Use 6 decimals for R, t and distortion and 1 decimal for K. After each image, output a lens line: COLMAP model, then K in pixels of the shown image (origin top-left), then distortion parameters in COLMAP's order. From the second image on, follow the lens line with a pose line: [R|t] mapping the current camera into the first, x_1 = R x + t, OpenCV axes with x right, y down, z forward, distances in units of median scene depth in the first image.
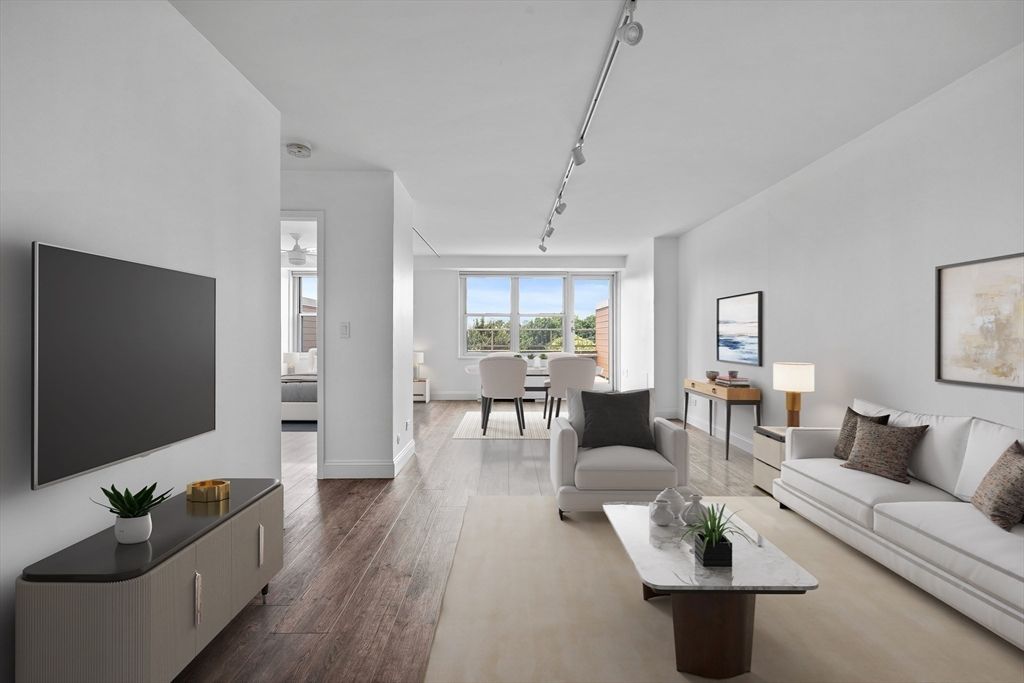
lens RADIAL K [[446.4, 0, 509.3], [0, 446.4, 341.6], [0, 0, 1]] dist [-0.004687, 0.000101]
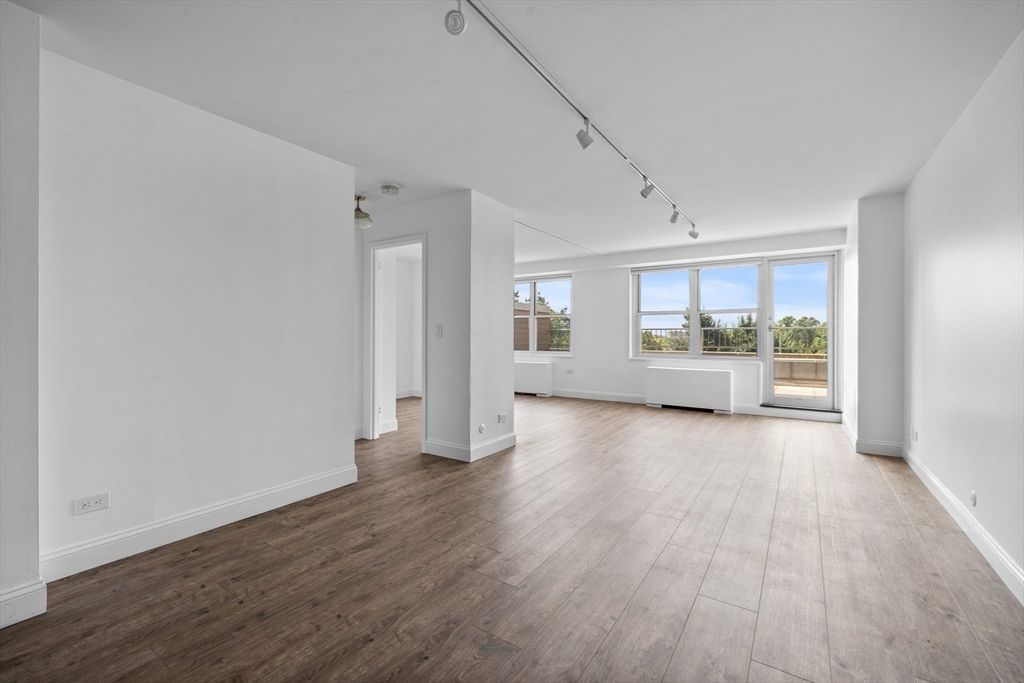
lens RADIAL K [[446.4, 0, 505.2], [0, 446.4, 337.1], [0, 0, 1]] dist [-0.004687, 0.000101]
pose [[0.804035, 0.003860, -0.594570, 0.298492], [-0.009157, 0.999941, -0.005891, -0.002119], [0.594512, 0.010181, 0.804022, 0.092785]]
